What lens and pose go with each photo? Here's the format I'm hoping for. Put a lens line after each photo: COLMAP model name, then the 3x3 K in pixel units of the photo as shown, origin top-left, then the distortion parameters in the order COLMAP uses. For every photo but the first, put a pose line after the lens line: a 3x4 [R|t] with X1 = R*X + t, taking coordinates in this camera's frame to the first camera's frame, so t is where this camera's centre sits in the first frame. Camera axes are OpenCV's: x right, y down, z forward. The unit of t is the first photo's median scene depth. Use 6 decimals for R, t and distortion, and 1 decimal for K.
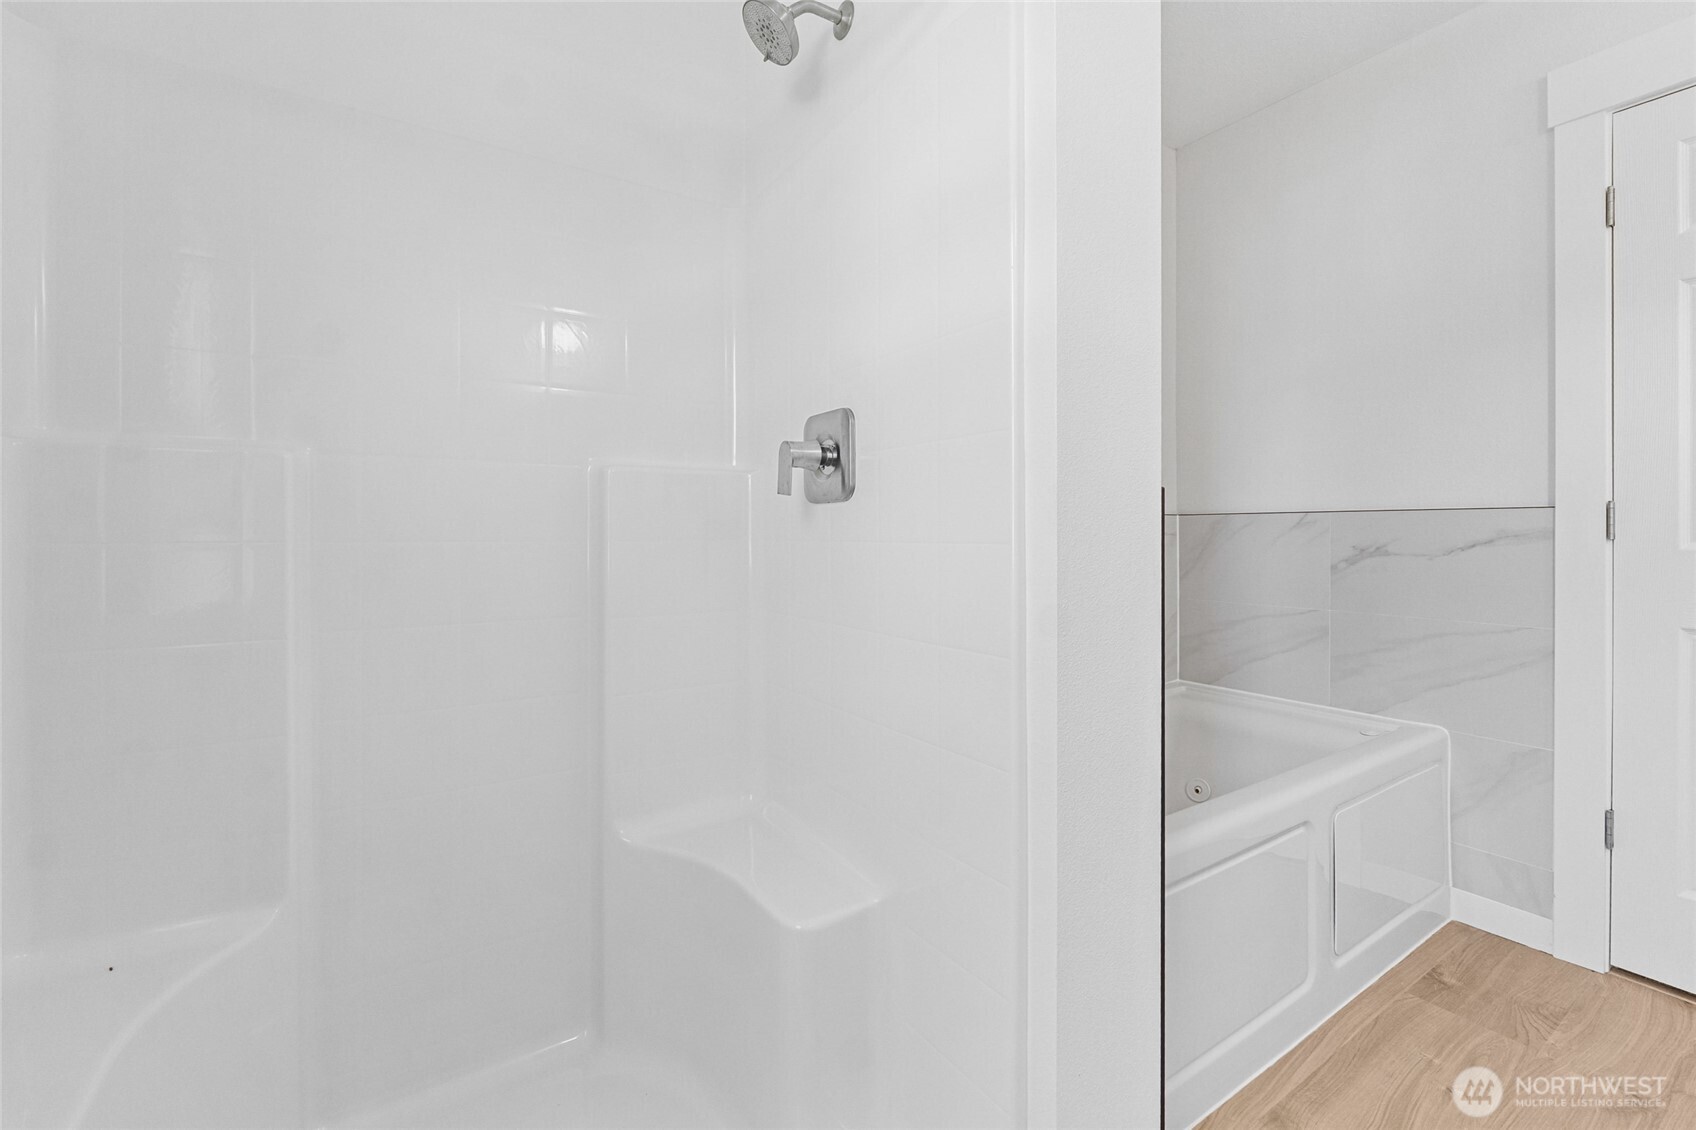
lens RADIAL K [[716.0, 0, 837.9], [0, 716.0, 551.1], [0, 0, 1]] dist [-0.002672, -0.000992]
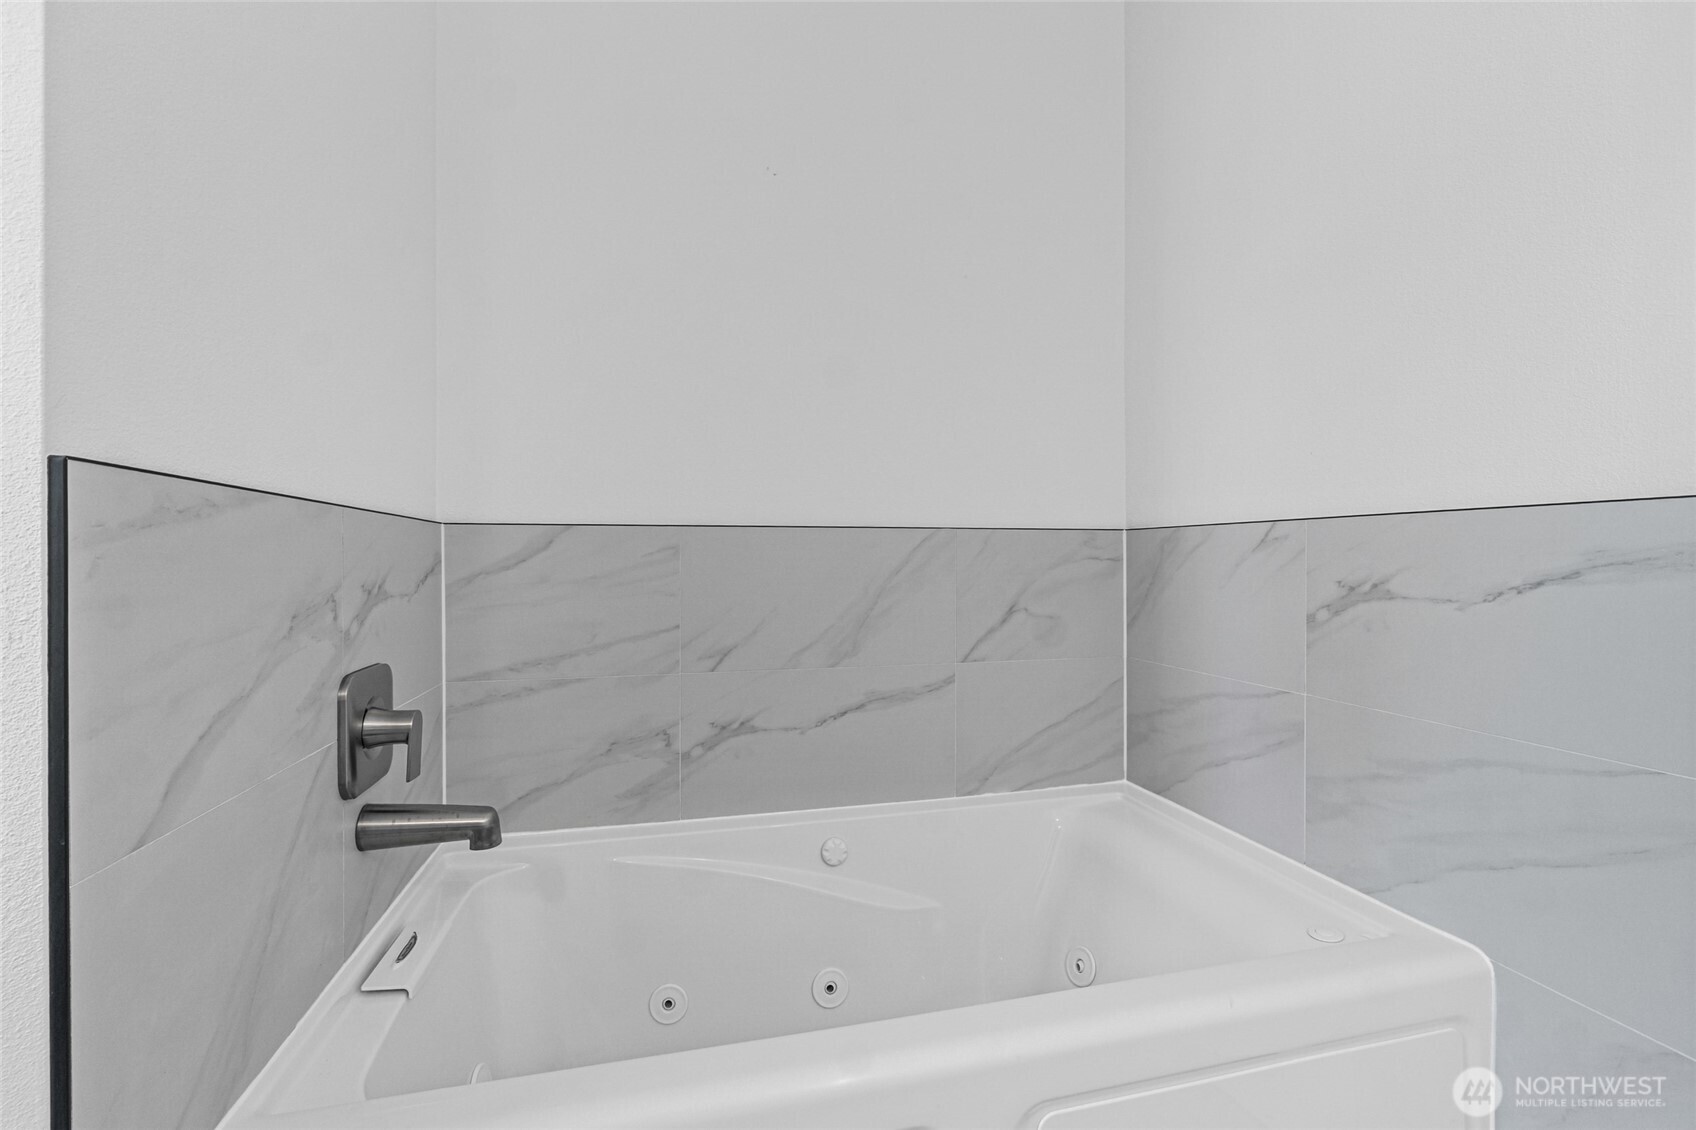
lens RADIAL K [[716.0, 0, 848.7], [0, 716.0, 569.8], [0, 0, 1]] dist [-0.002672, -0.000992]
pose [[0.939122, 0.001534, -0.343579, 0.558241], [-0.003502, 0.999981, -0.005106, -0.011270], [0.343565, 0.005998, 0.939110, 0.357239]]
